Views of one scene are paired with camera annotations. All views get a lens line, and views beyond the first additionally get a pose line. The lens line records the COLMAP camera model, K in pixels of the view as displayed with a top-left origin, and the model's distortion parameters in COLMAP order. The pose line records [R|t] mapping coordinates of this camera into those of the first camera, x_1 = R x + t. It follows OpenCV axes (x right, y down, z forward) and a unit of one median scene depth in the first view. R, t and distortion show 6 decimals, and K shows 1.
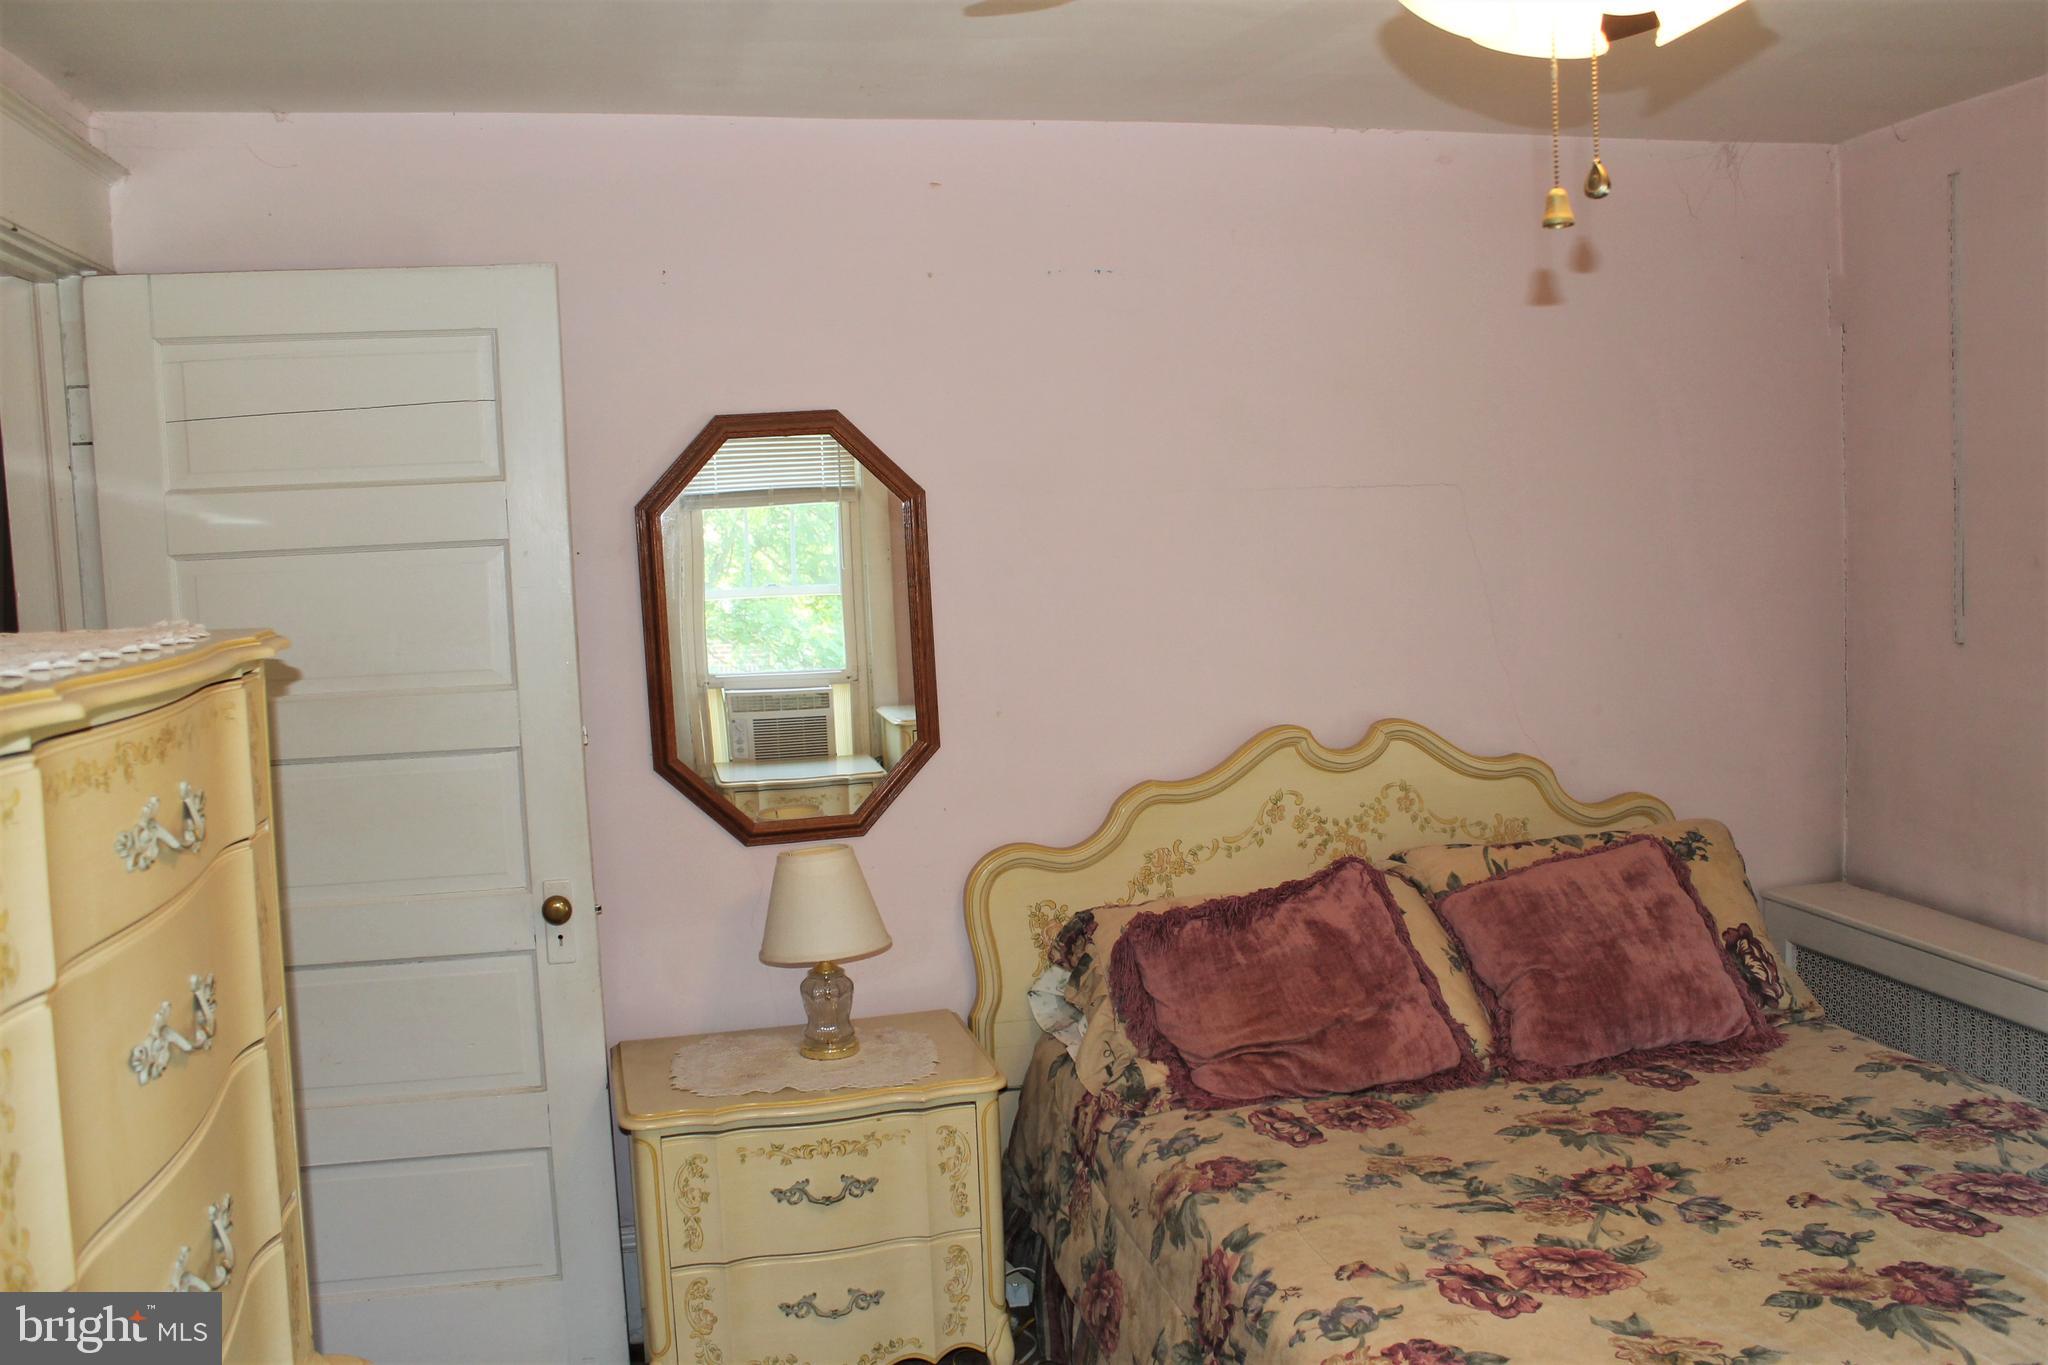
lens RADIAL K [[1750.5, 0, 1033.3], [0, 1750.5, 685.6], [0, 0, 1]] dist [-0.167844, 0.157860]
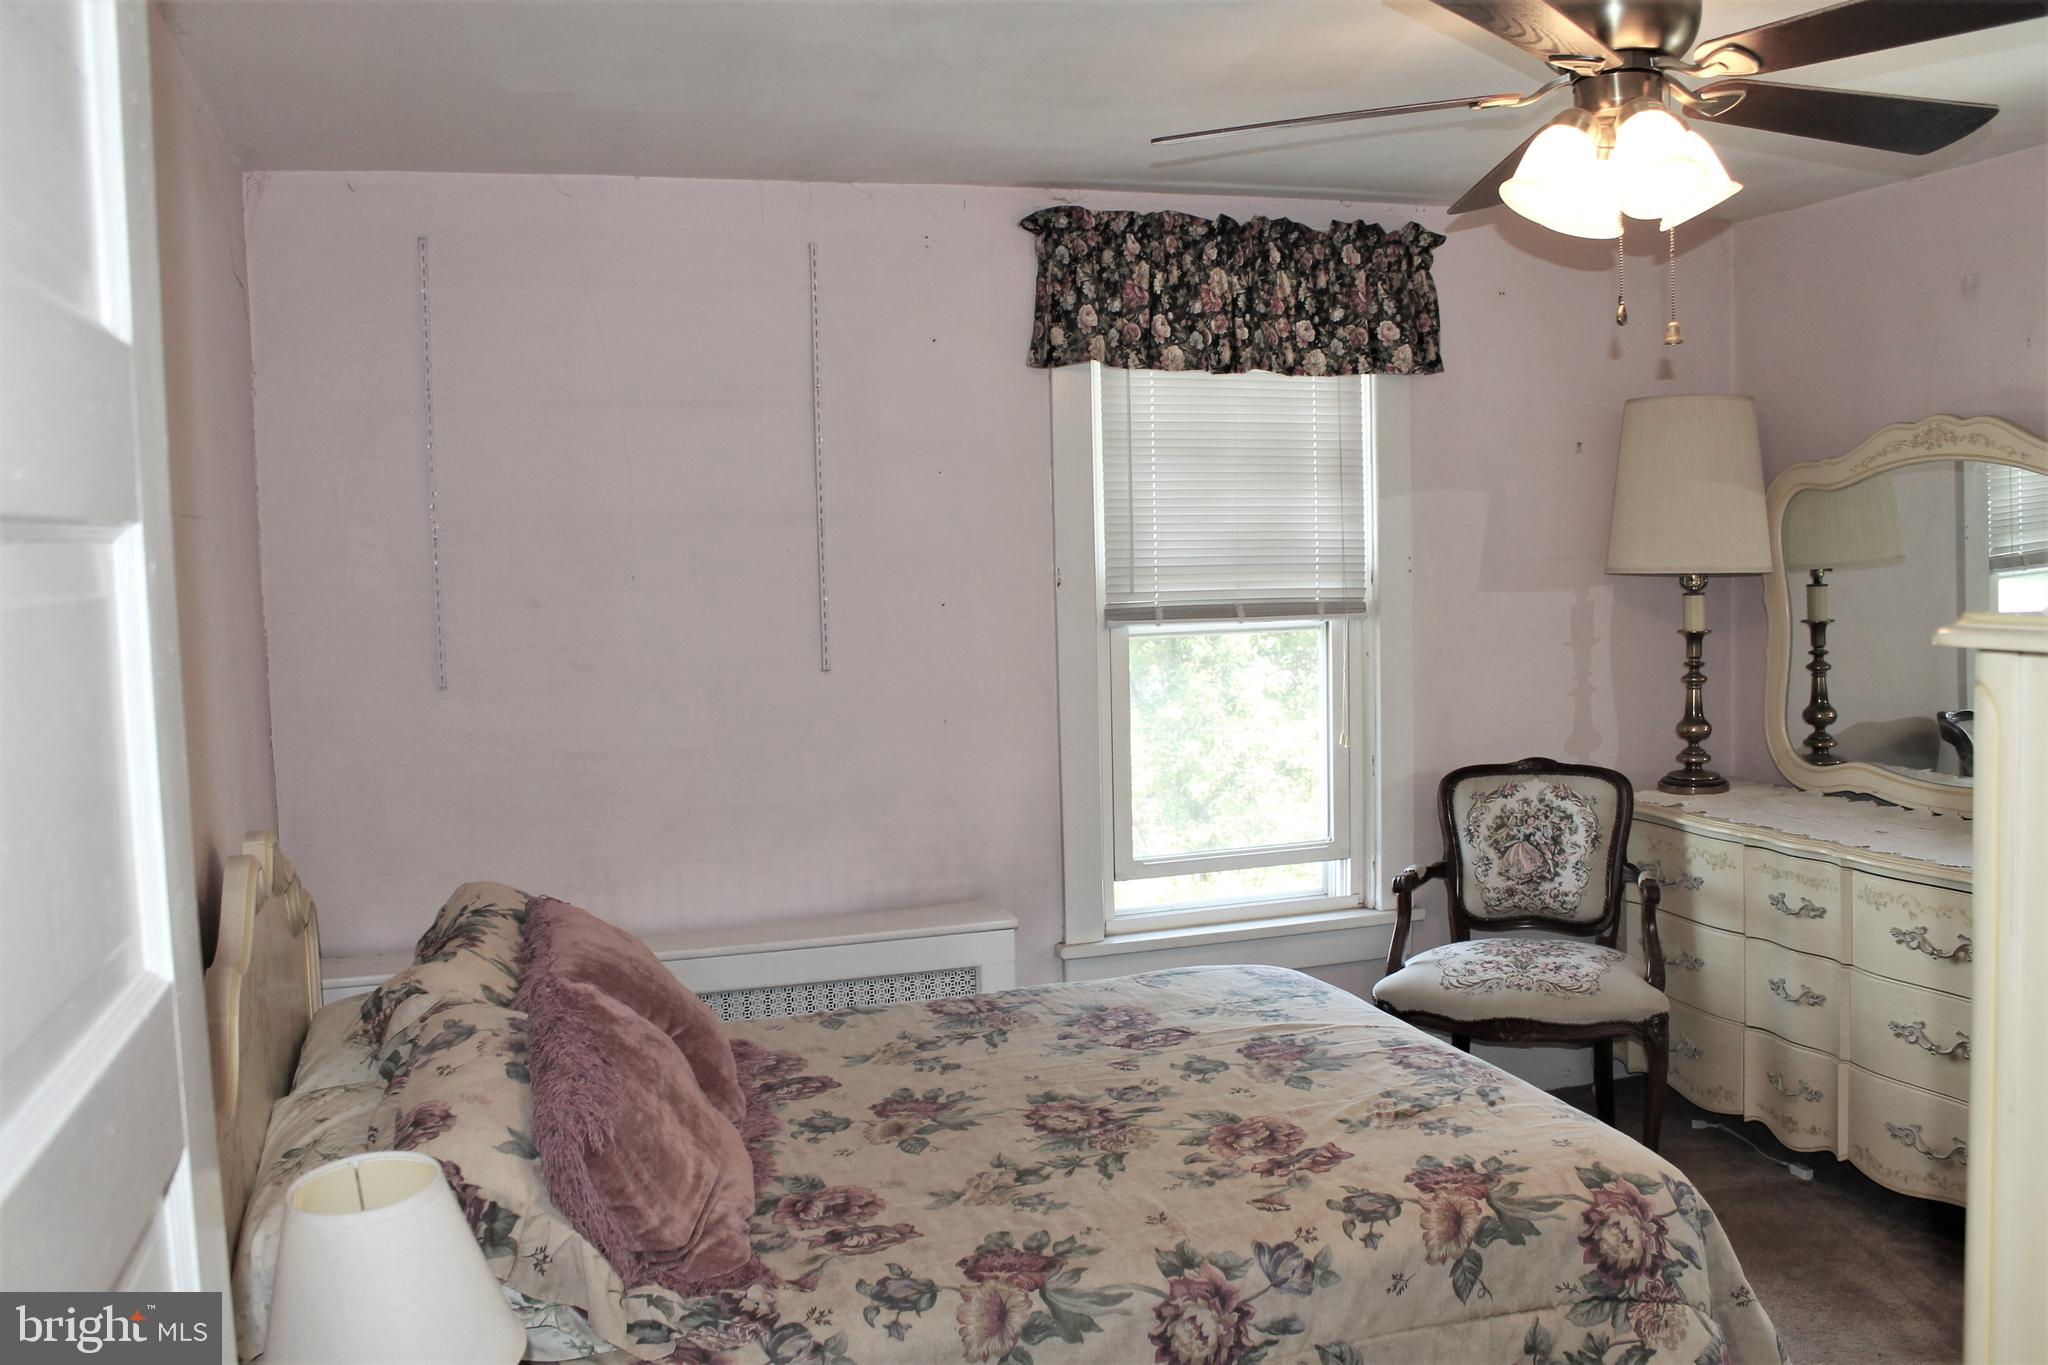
lens RADIAL K [[1750.5, 0, 1033.3], [0, 1750.5, 685.6], [0, 0, 1]] dist [-0.167844, 0.157860]
pose [[-0.079841, -0.049219, 0.995592, -0.794576], [0.125807, 0.990296, 0.059046, -0.064976], [-0.988837, 0.129966, -0.072874, 1.065707]]
